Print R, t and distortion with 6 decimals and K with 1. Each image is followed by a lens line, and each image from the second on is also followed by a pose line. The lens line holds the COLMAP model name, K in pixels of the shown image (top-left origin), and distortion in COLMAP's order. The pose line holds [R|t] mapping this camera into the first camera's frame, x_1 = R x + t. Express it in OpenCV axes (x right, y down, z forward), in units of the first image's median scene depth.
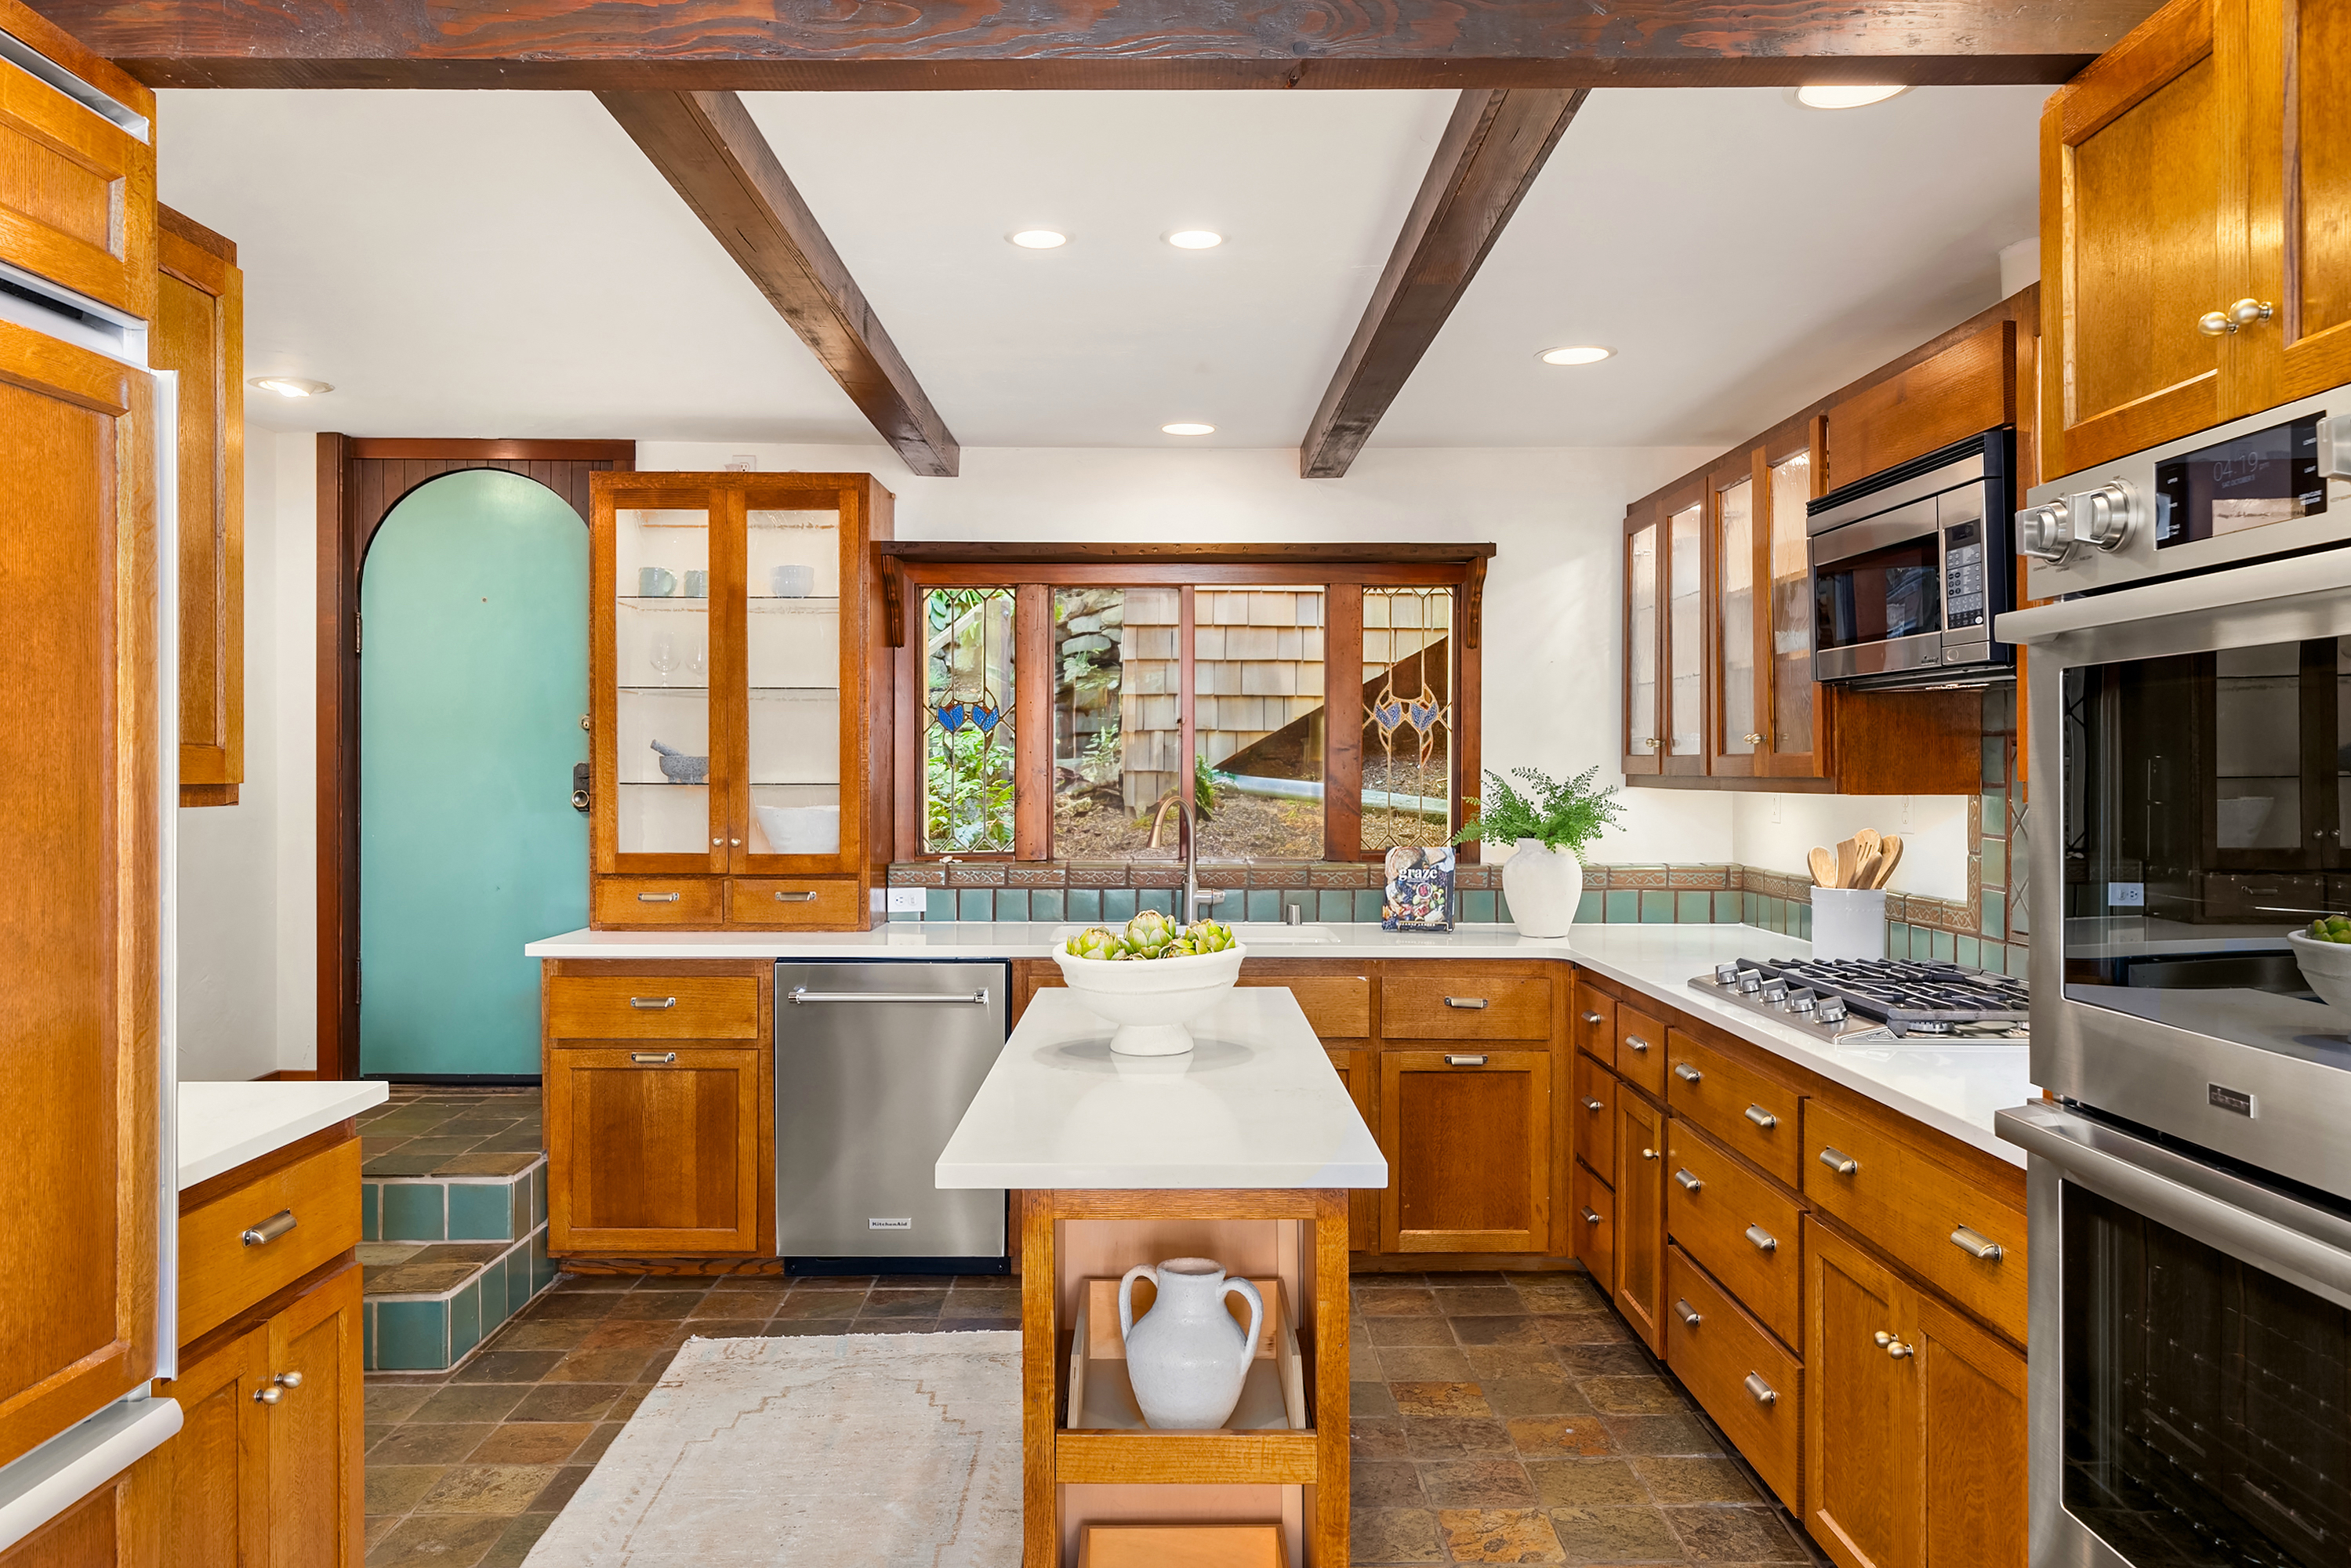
lens RADIAL K [[1761.4, 0, 1182.7], [0, 1761.4, 776.8], [0, 0, 1]] dist [0.003536, -0.000571]
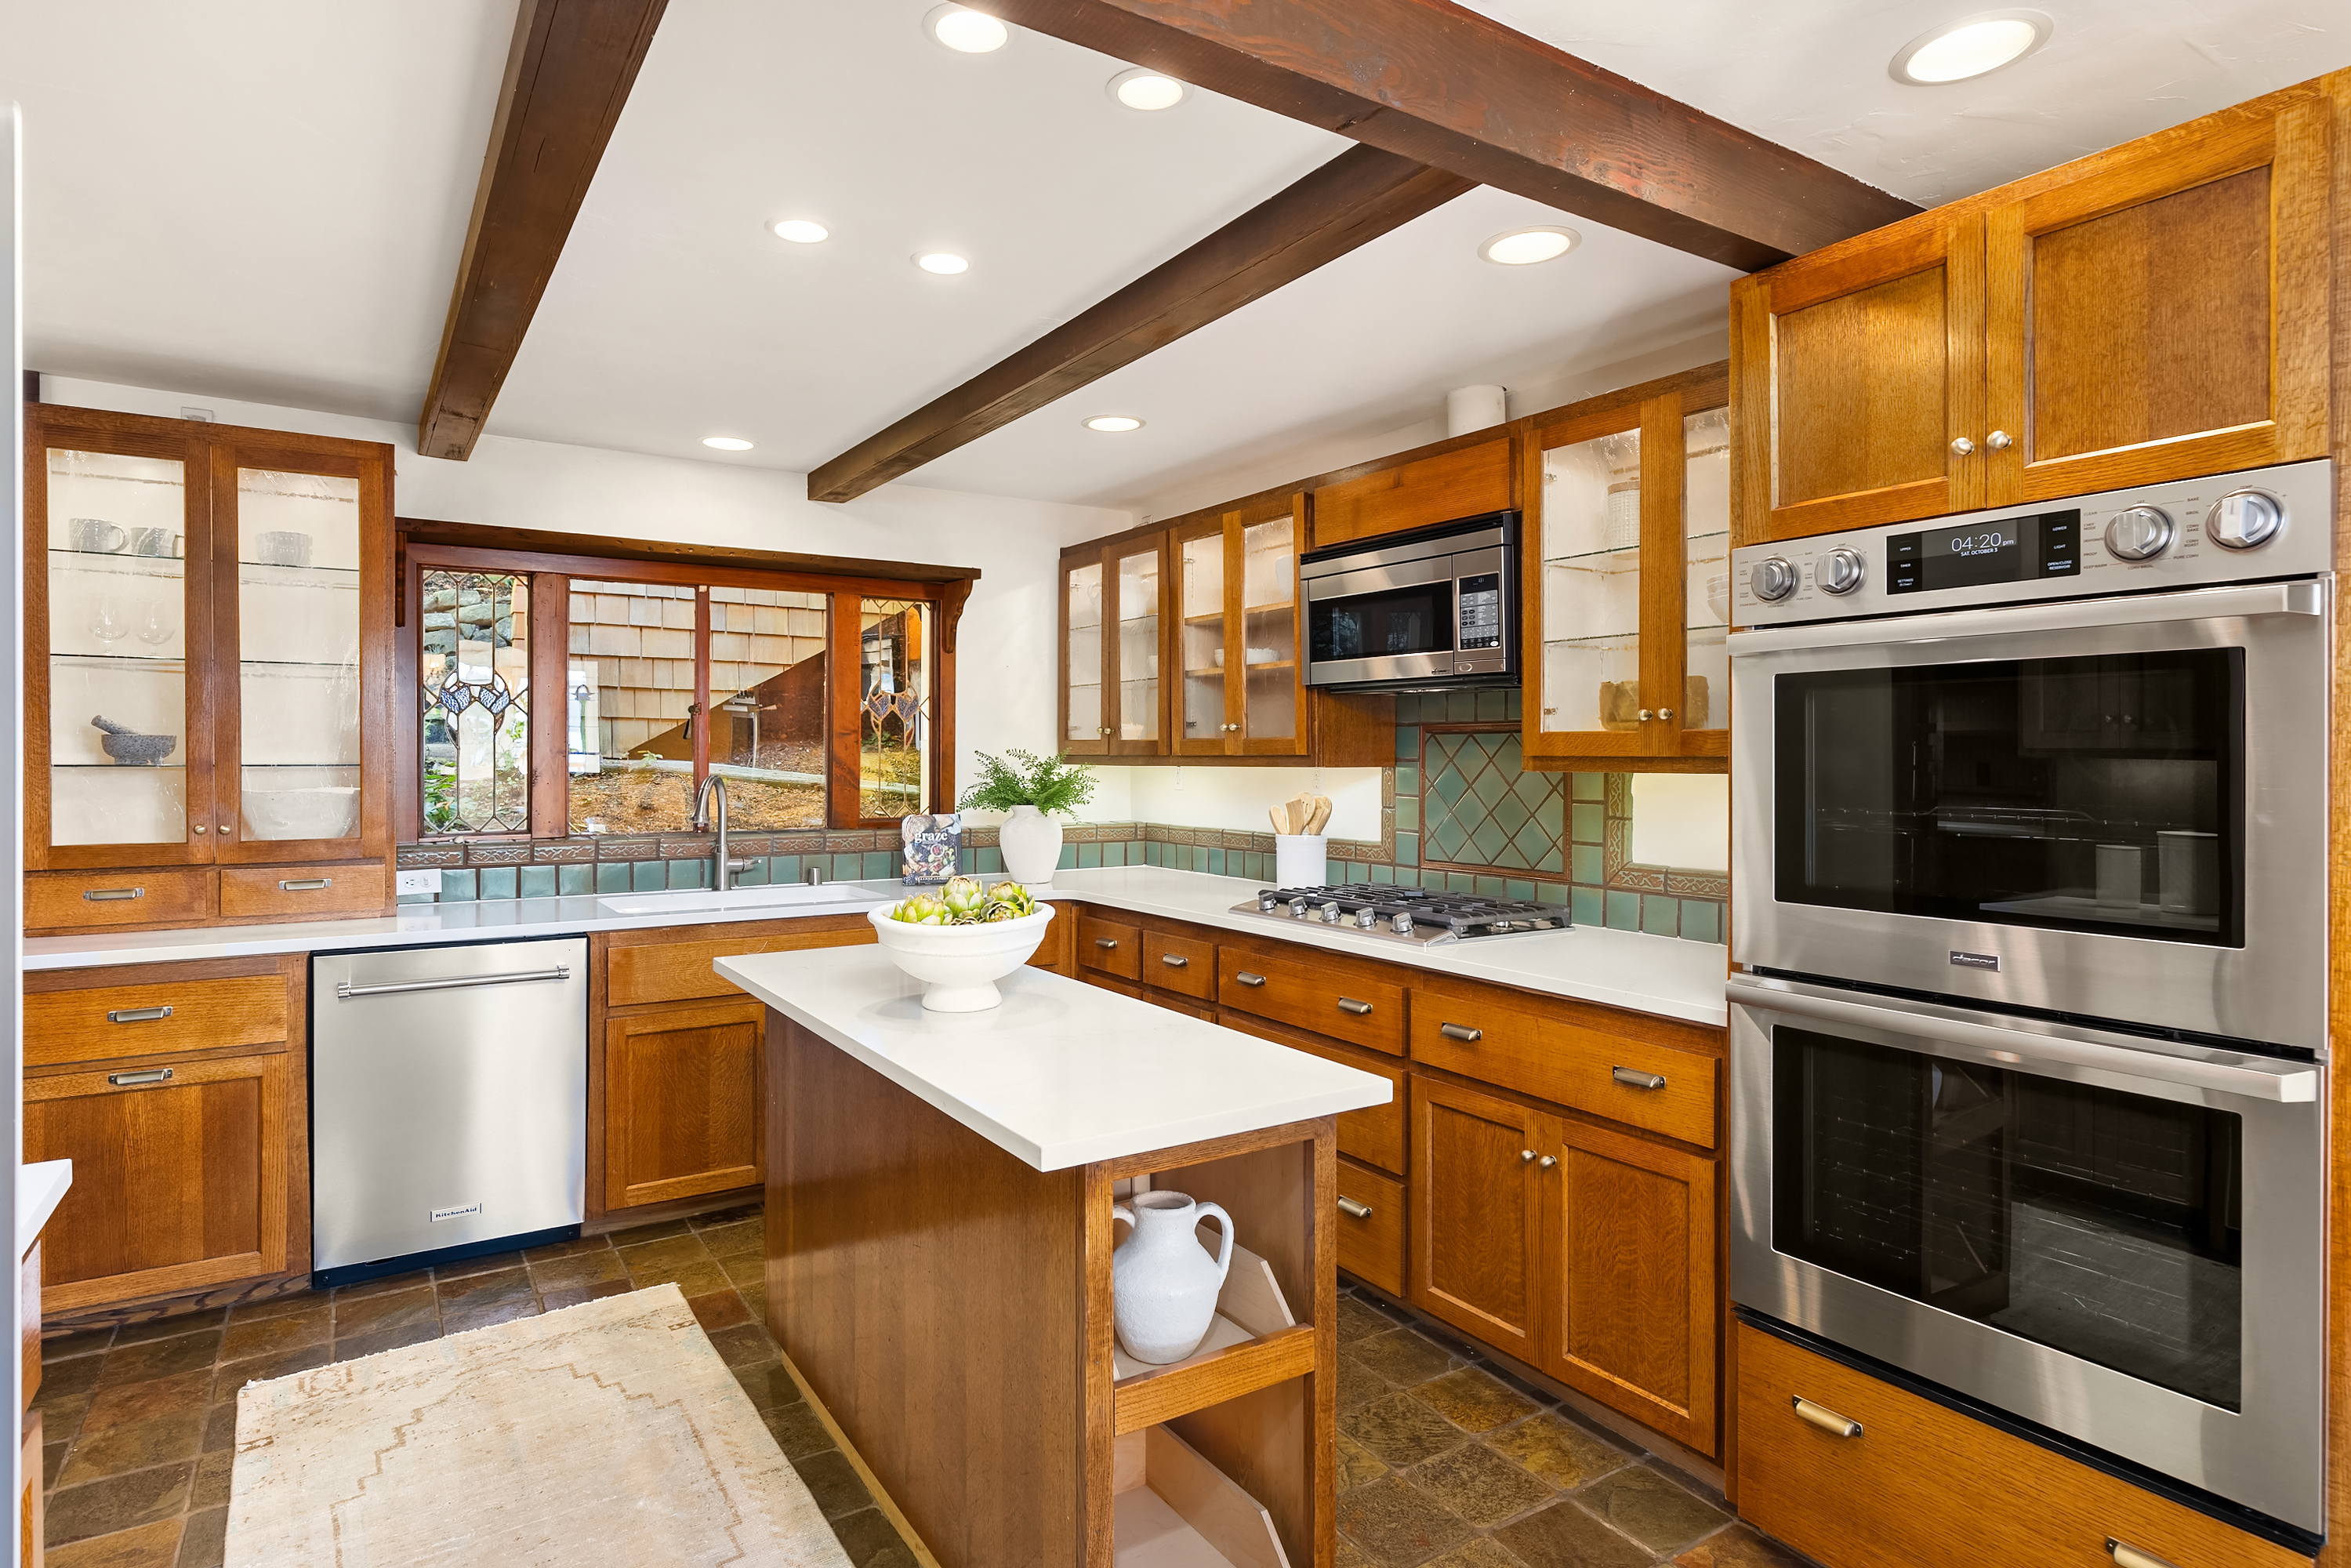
lens RADIAL K [[1289.8, 0, 1244.4], [0, 1289.8, 767.2], [0, 0, 1]] dist [0.000710, 0.000732]
pose [[0.829910, -0.005907, 0.557866, -0.188664], [0.003427, 0.999979, 0.005489, 0.003238], [-0.557887, -0.002644, 0.829913, 0.149372]]
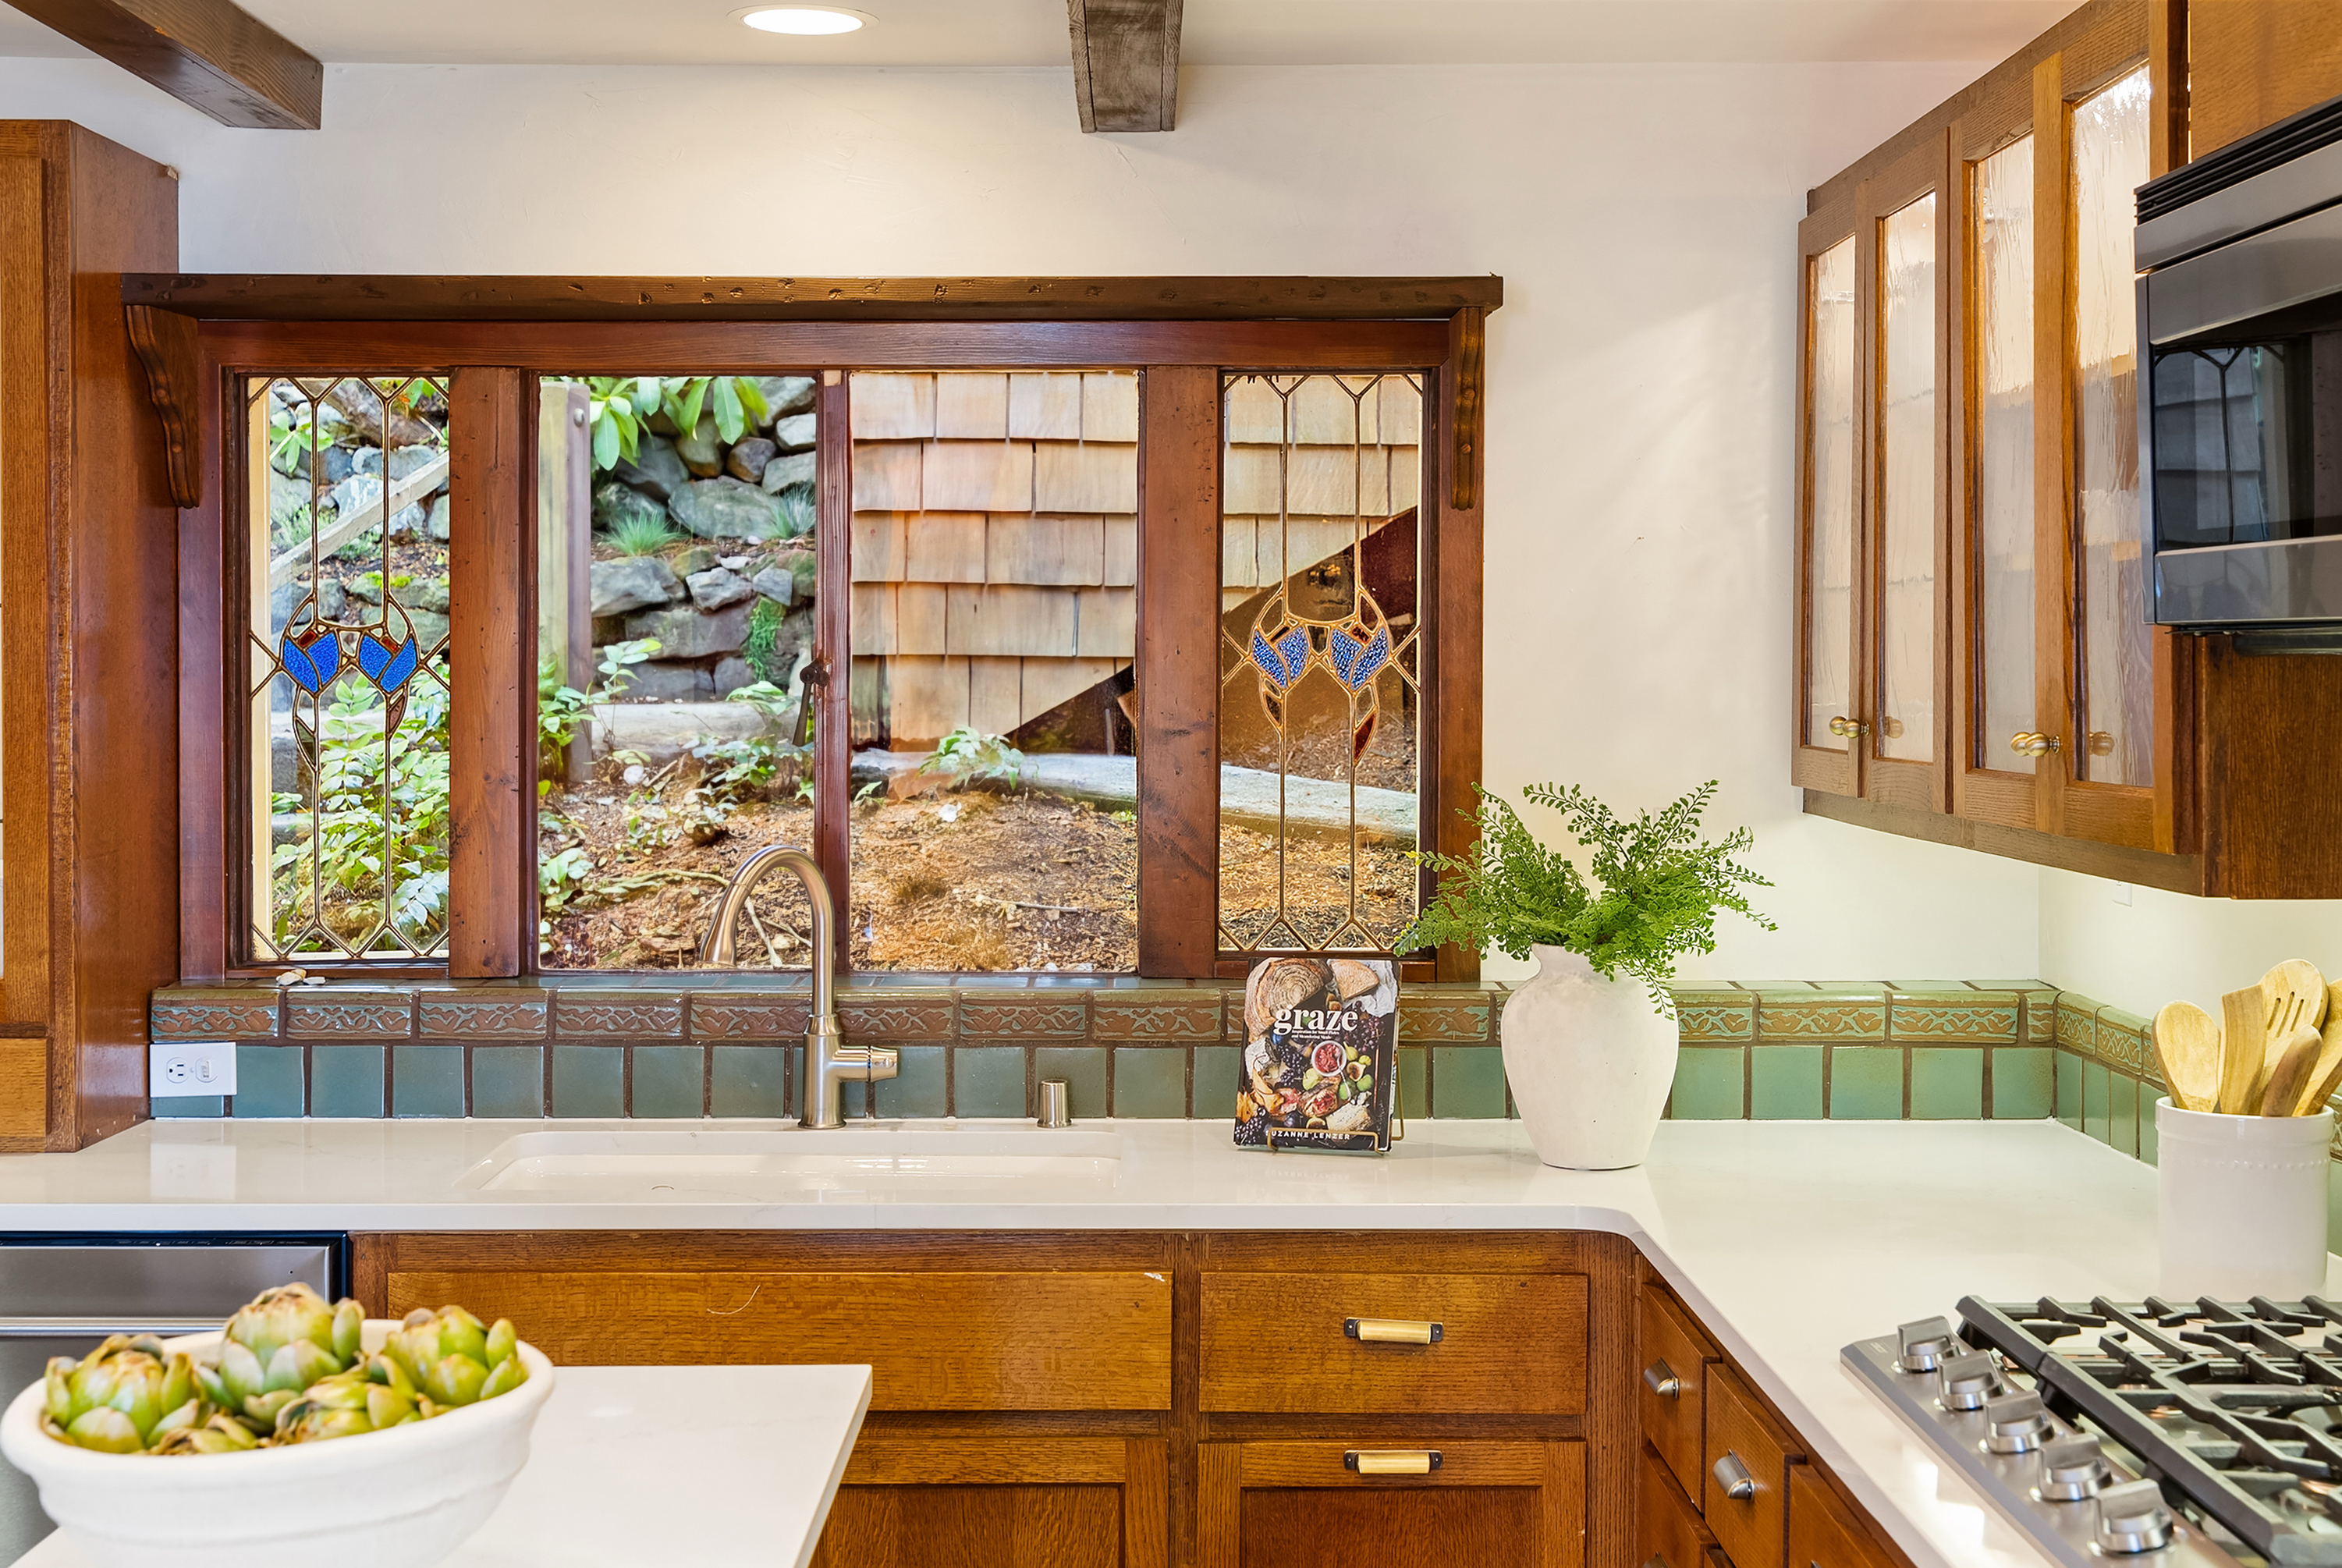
lens RADIAL K [[3208.0, 0, 1165.7], [0, 3208.0, 738.0], [0, 0, 1]] dist [0.005469, -0.018574]
pose [[0.999992, 0.000797, -0.003936, 0.102255], [-0.000731, 0.999857, 0.016920, -0.031318], [0.003949, -0.016917, 0.999849, 0.194423]]
